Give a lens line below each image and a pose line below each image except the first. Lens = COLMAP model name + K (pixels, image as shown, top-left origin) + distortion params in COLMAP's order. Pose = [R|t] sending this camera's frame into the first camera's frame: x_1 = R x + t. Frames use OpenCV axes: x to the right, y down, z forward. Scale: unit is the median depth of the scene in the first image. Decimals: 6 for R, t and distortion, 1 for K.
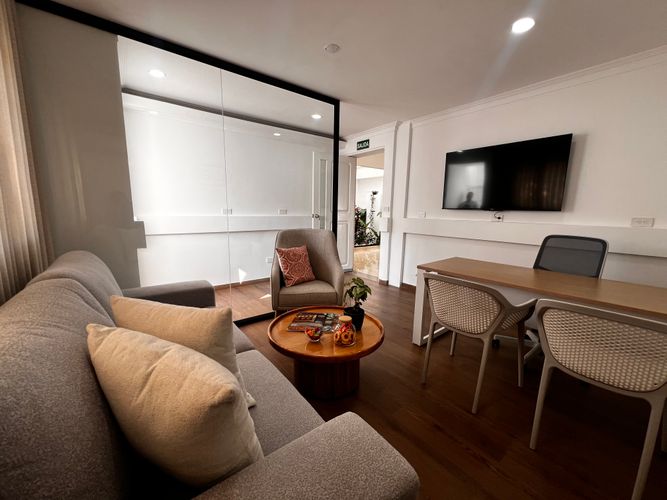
lens RADIAL K [[266.3, 0, 334.2], [0, 266.3, 251.4], [0, 0, 1]] dist [-0.007249, 0.000046]
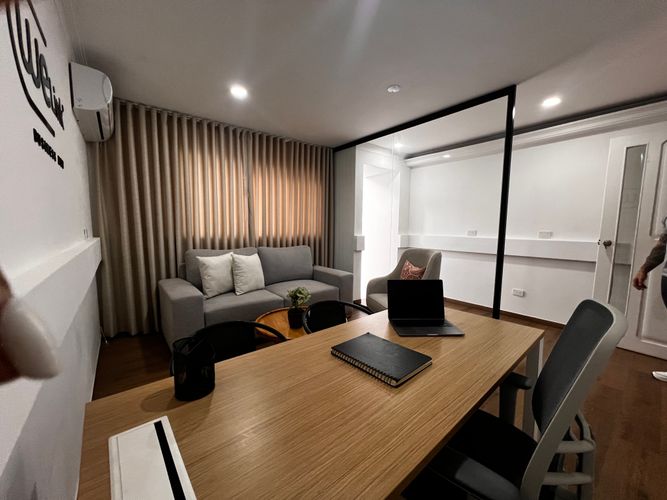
lens RADIAL K [[266.3, 0, 331.7], [0, 266.3, 252.1], [0, 0, 1]] dist [-0.007249, 0.000046]
pose [[-0.011822, 0.083791, -0.996413, 0.640357], [-0.168190, 0.982119, 0.084585, -0.070060], [0.985684, 0.168587, 0.002482, 0.459238]]
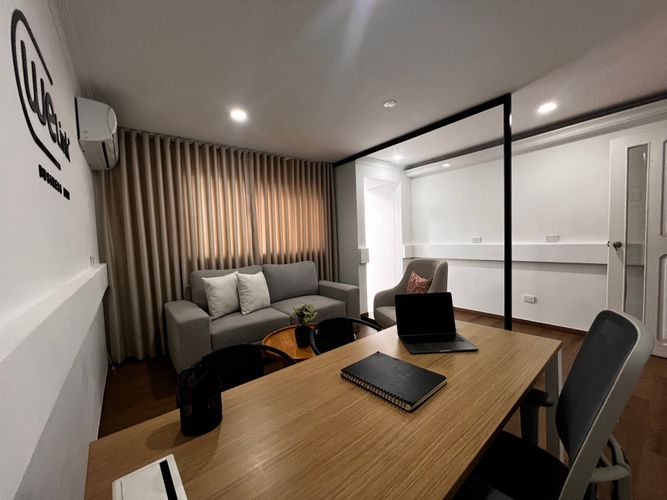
lens RADIAL K [[266.3, 0, 331.5], [0, 266.3, 252.0], [0, 0, 1]] dist [-0.007249, 0.000046]
pose [[-0.026109, 0.037811, -0.998944, 0.636225], [-0.120680, 0.991857, 0.040697, -0.076310], [0.992348, 0.121615, -0.021333, 0.458254]]
